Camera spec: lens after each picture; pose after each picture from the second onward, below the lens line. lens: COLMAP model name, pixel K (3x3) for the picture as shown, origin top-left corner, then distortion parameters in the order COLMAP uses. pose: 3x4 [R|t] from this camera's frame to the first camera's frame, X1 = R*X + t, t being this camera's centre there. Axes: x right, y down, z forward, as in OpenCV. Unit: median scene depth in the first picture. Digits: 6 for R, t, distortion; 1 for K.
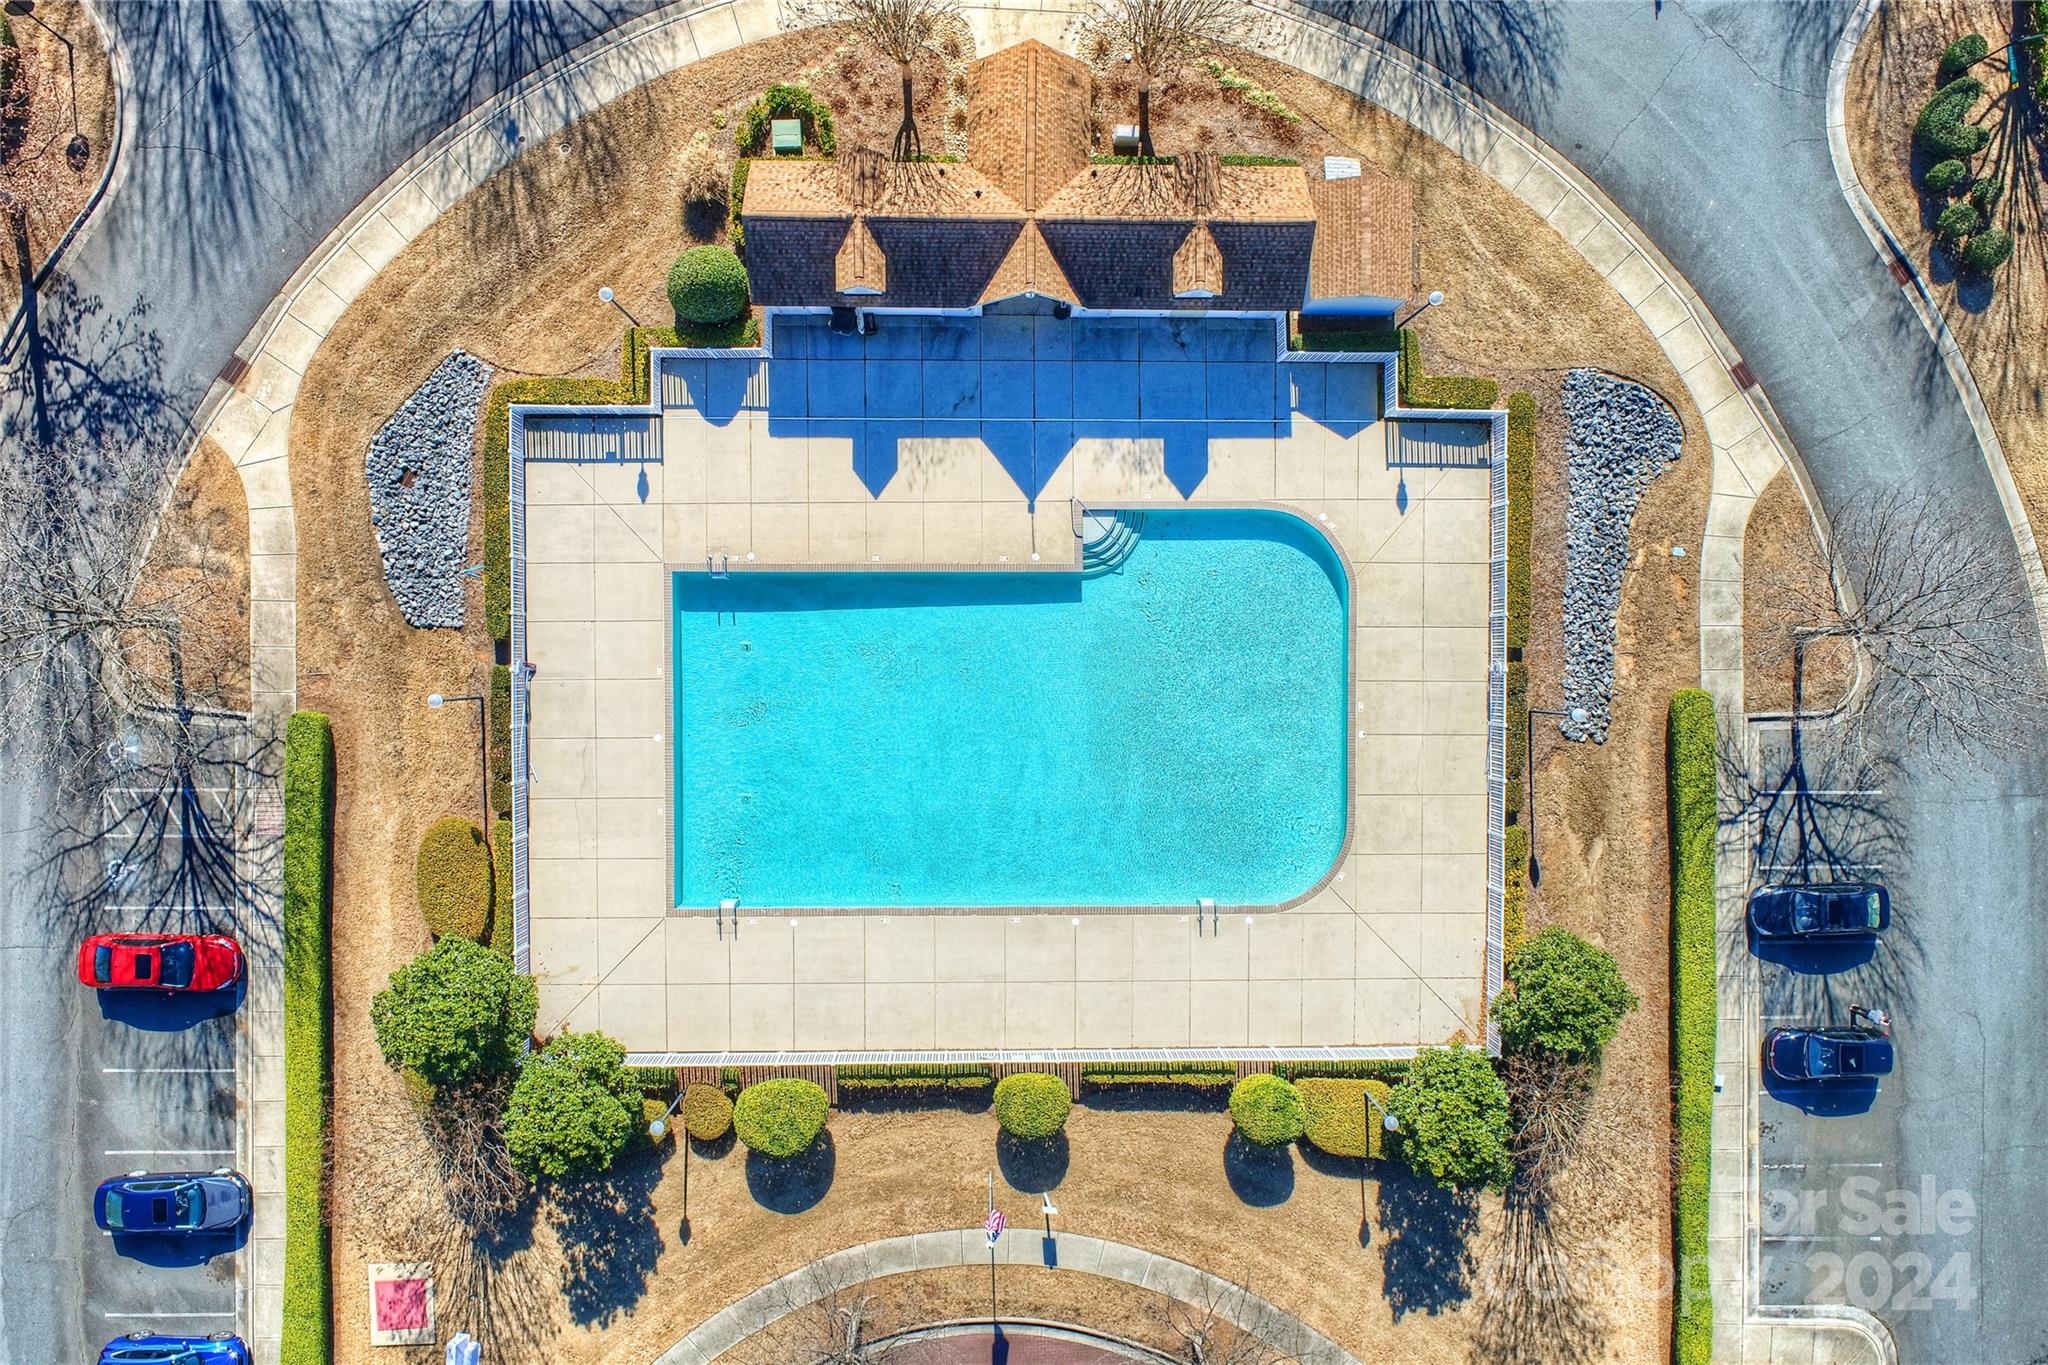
lens RADIAL K [[1369.8, 0, 1018.4], [0, 1369.8, 686.0], [0, 0, 1]] dist [-0.011902, 0.002560]
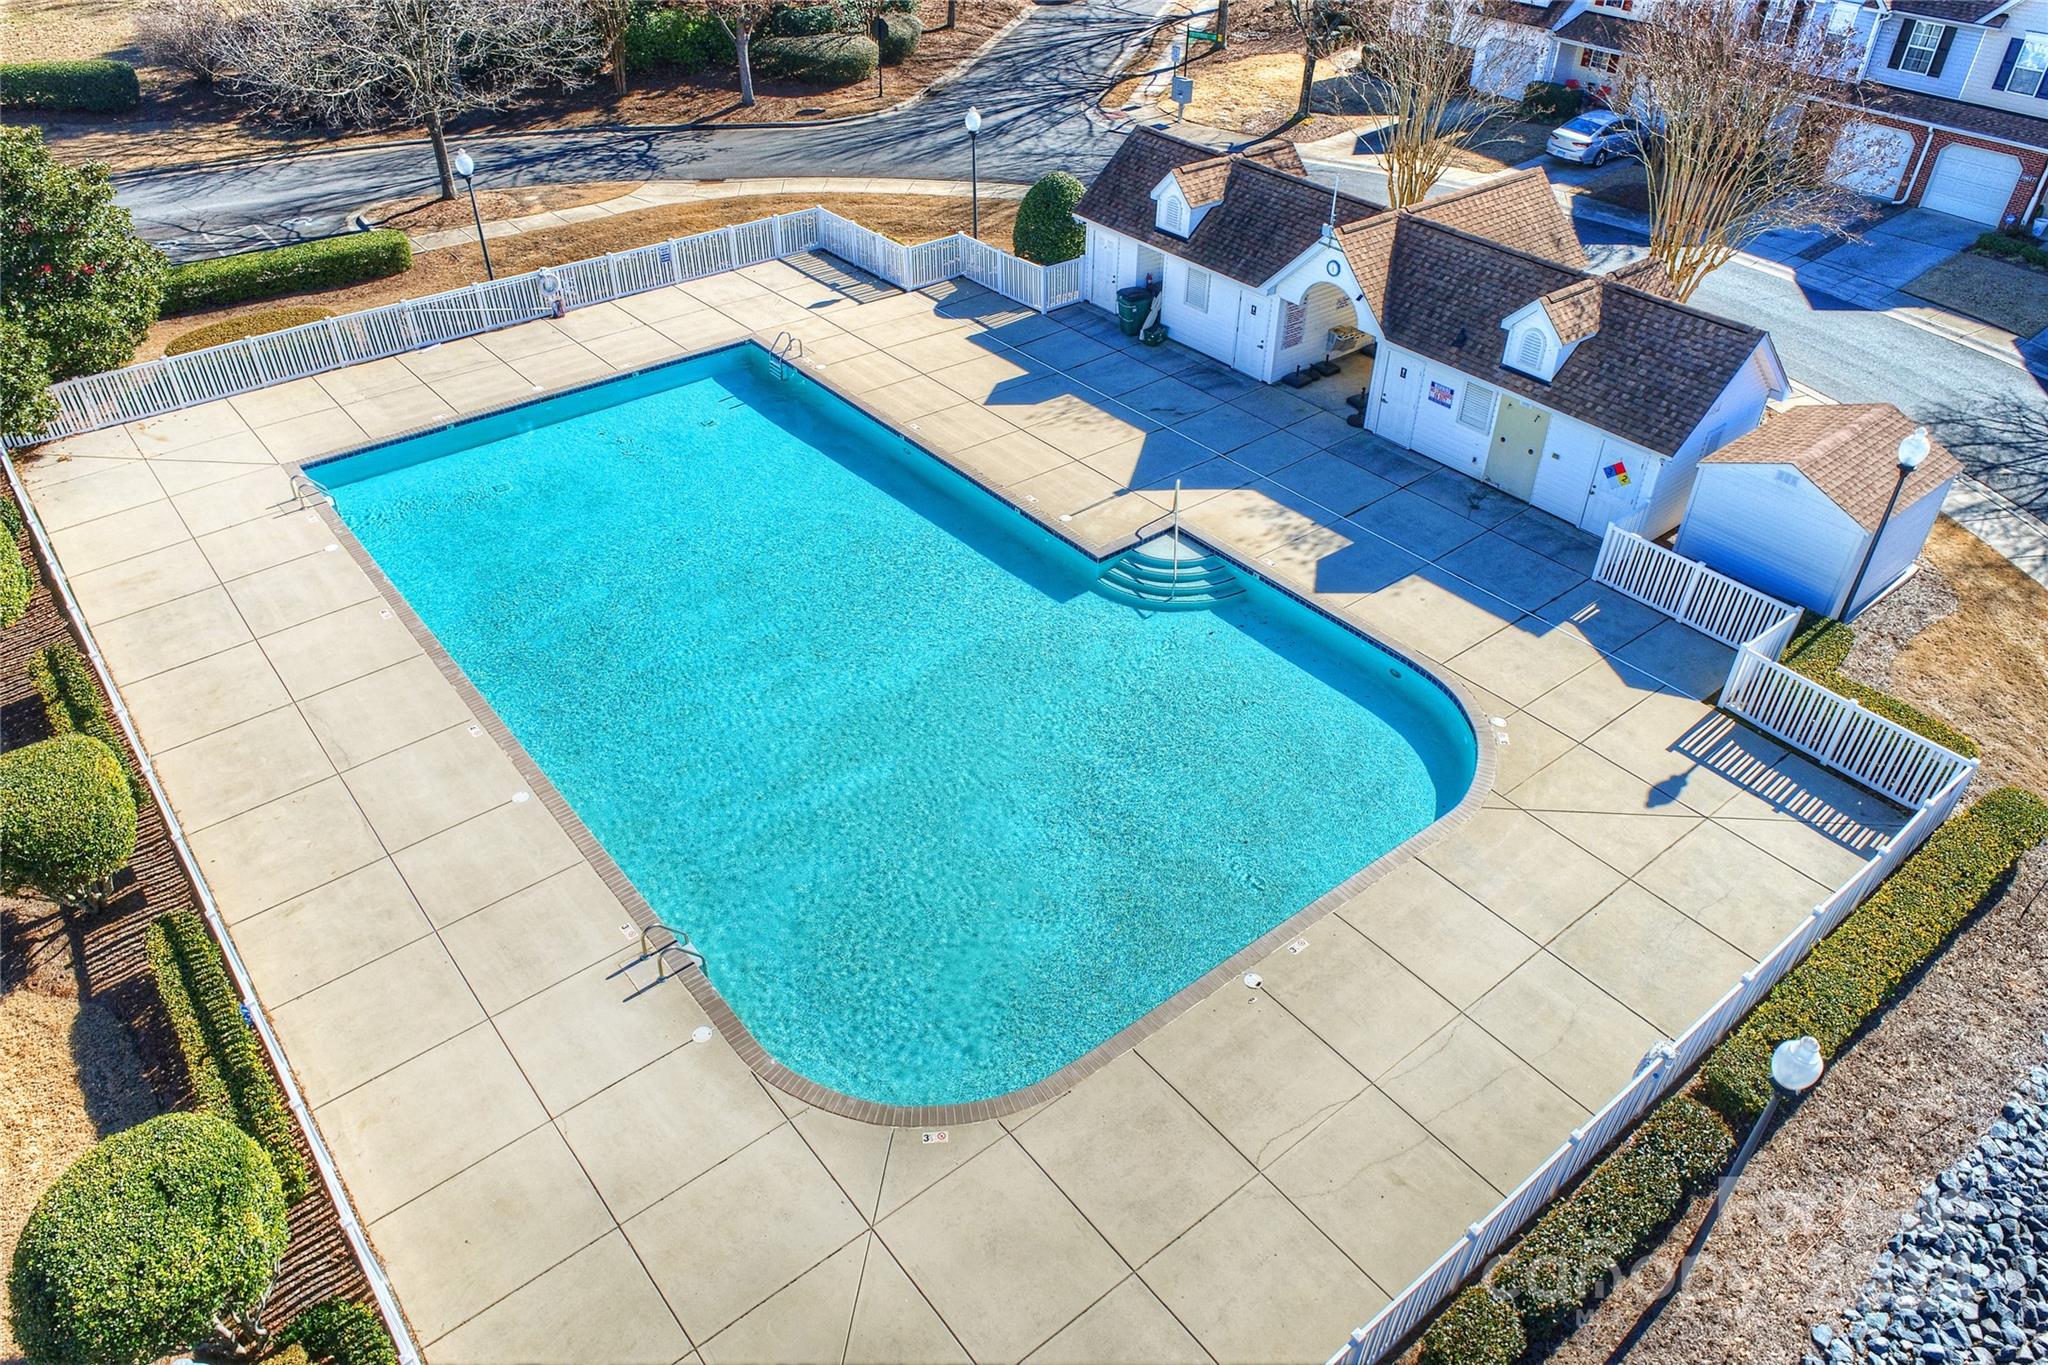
lens RADIAL K [[1369.8, 0, 1026.2], [0, 1369.8, 677.4], [0, 0, 1]] dist [-0.011902, 0.002560]
pose [[0.626482, 0.457757, -0.630856, 0.422151], [-0.779429, 0.364406, -0.509607, 0.259585], [-0.003388, 0.810967, 0.585082, 0.695708]]
